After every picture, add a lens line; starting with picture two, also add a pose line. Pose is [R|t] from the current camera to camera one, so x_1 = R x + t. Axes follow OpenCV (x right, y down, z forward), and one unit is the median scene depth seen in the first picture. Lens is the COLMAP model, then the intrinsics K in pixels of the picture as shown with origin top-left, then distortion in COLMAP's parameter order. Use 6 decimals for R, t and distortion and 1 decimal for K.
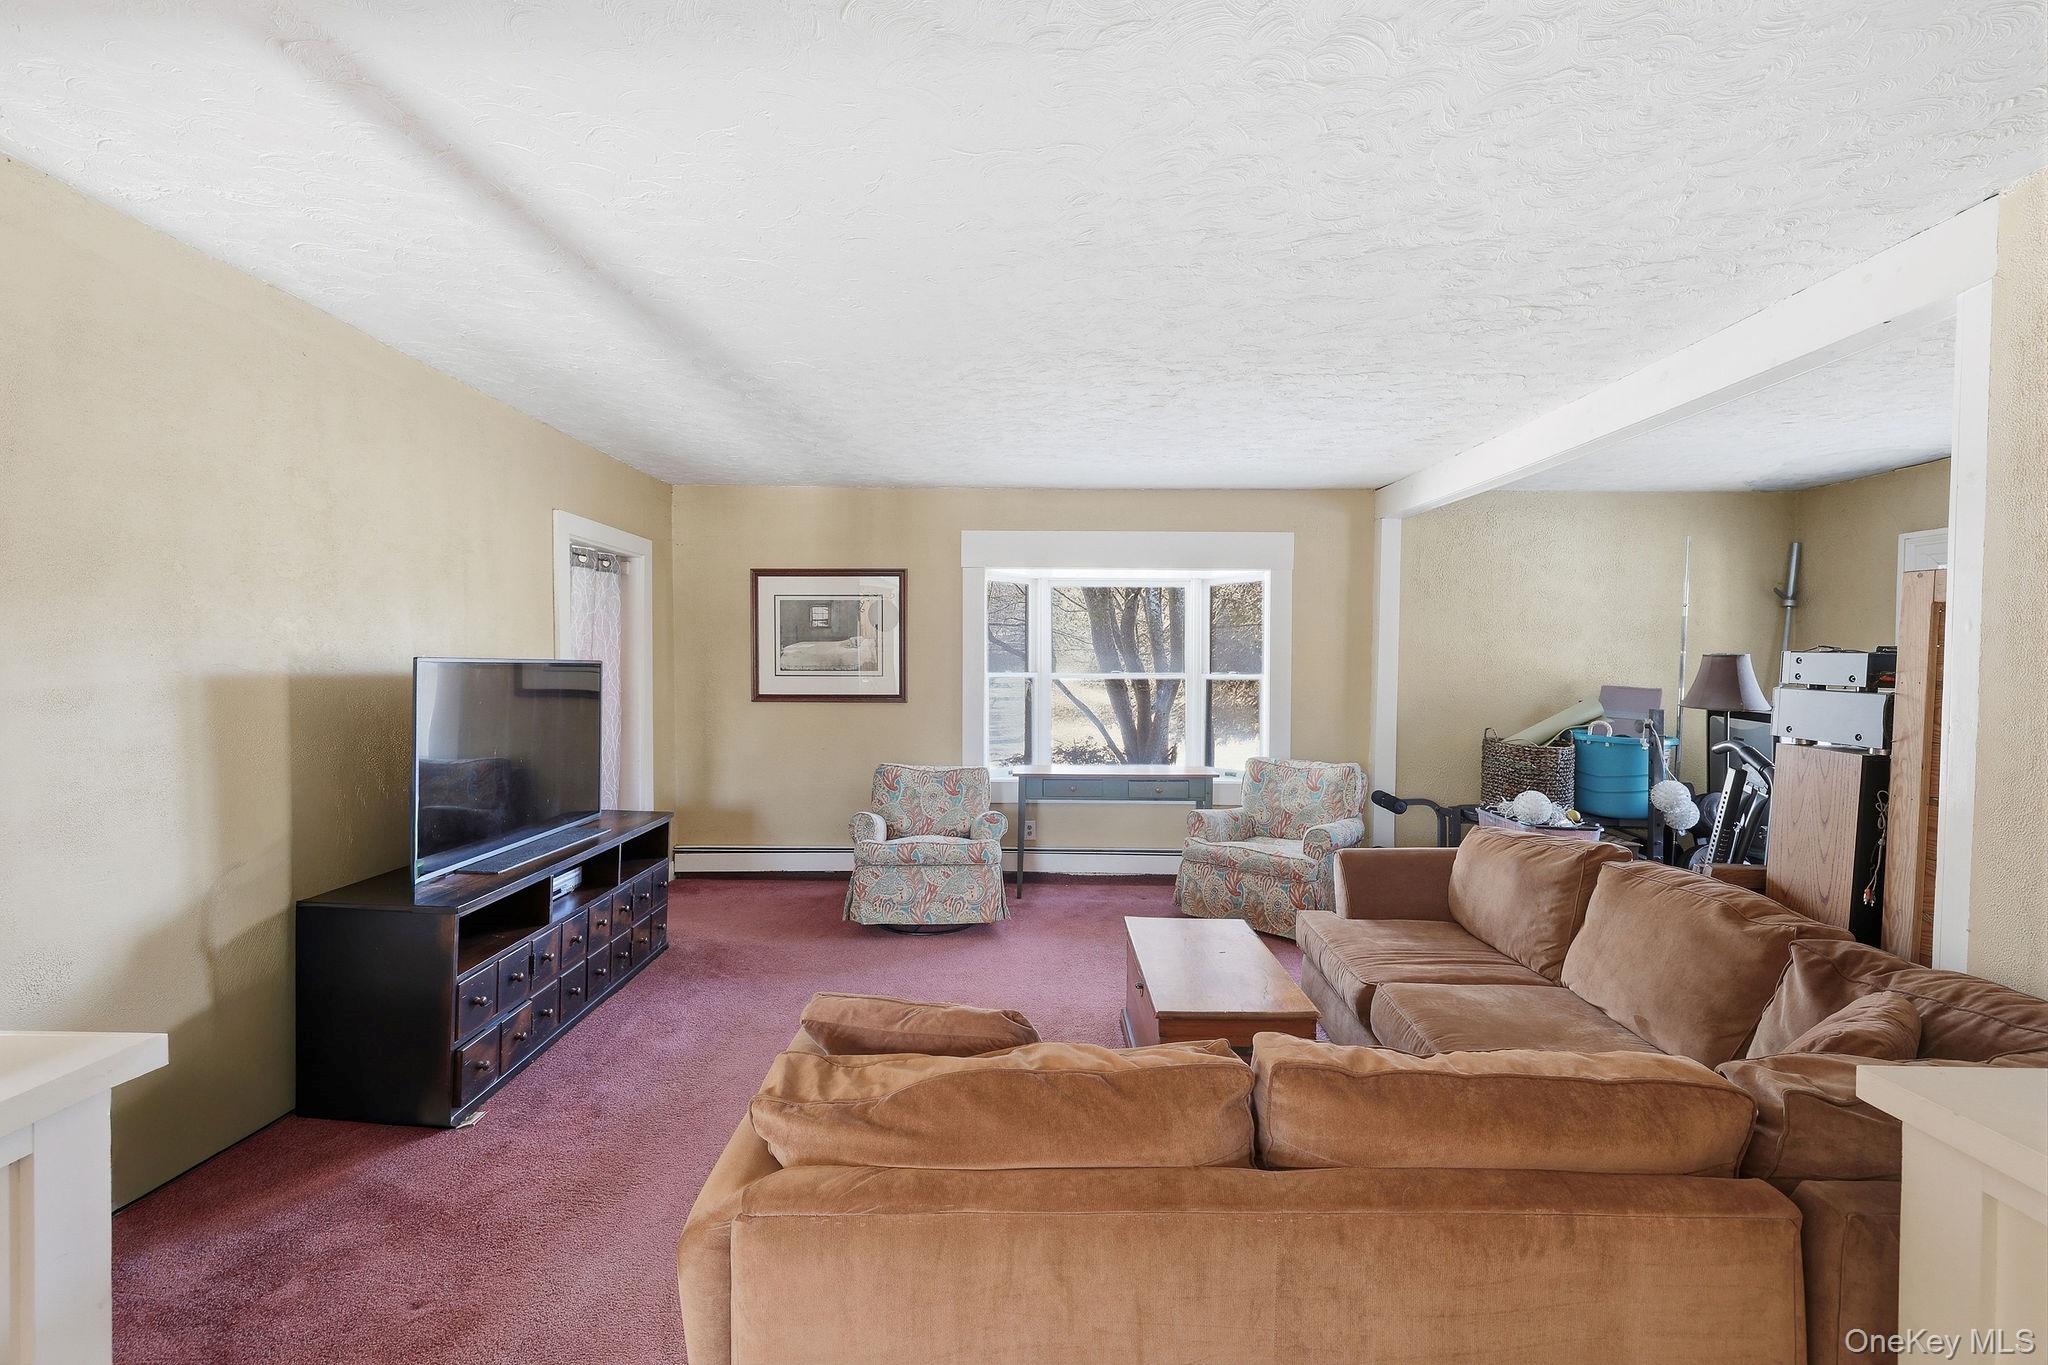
lens RADIAL K [[851.4, 0, 1026.7], [0, 851.4, 682.3], [0, 0, 1]] dist [-0.001746, 0.000008]
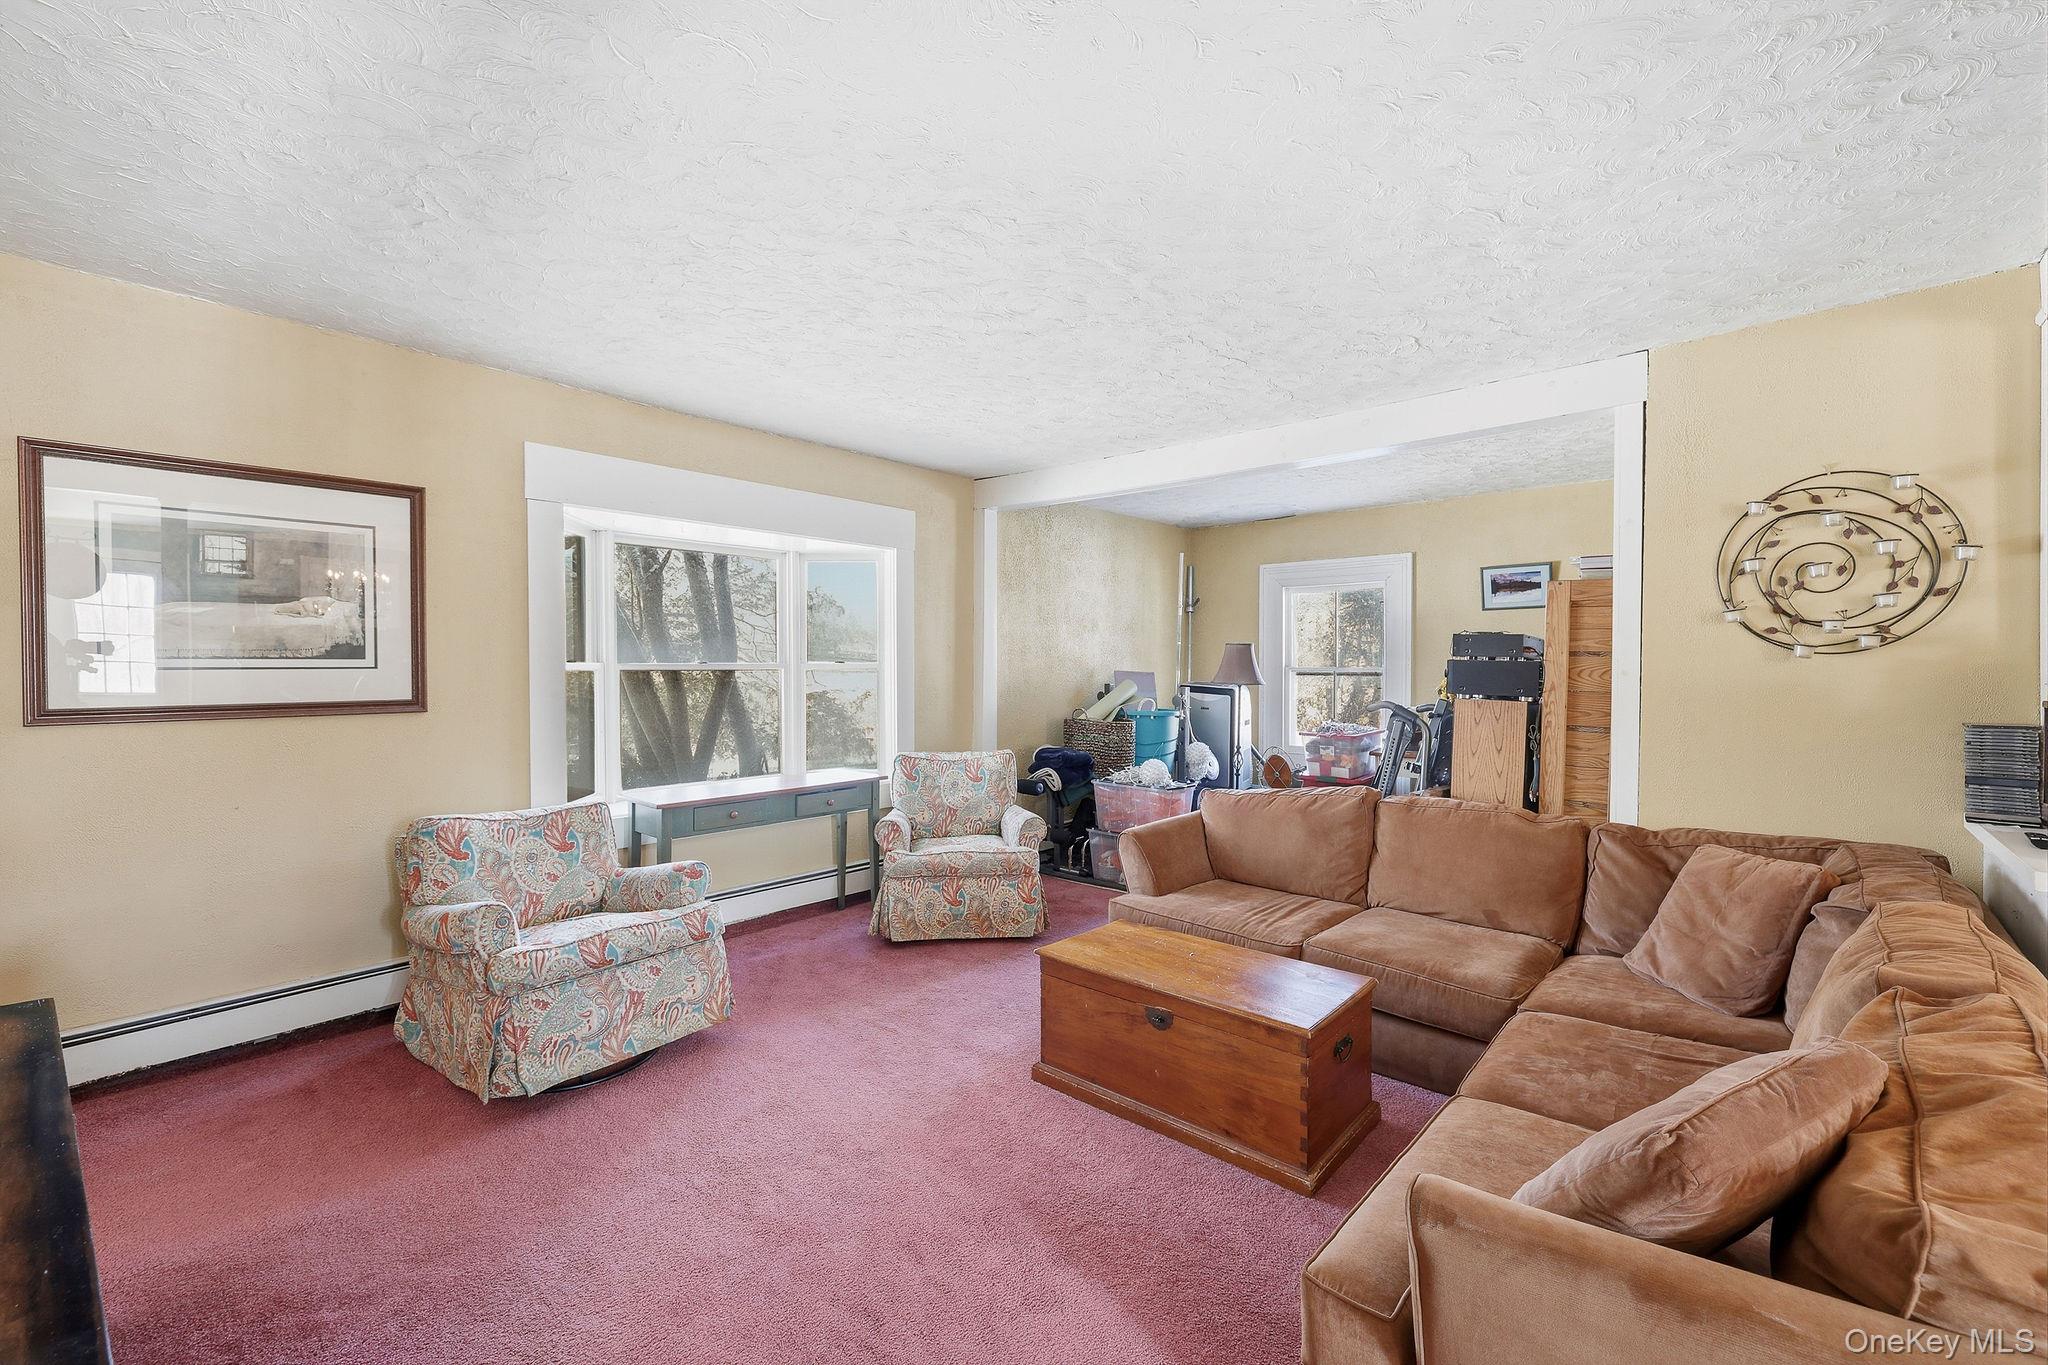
lens RADIAL K [[851.4, 0, 1023.2], [0, 851.4, 677.0], [0, 0, 1]] dist [-0.001746, 0.000008]
pose [[0.658333, -0.016438, 0.752548, -0.341060], [0.023461, 0.999724, 0.001313, 0.009096], [-0.752362, 0.016791, 0.658536, 0.317693]]
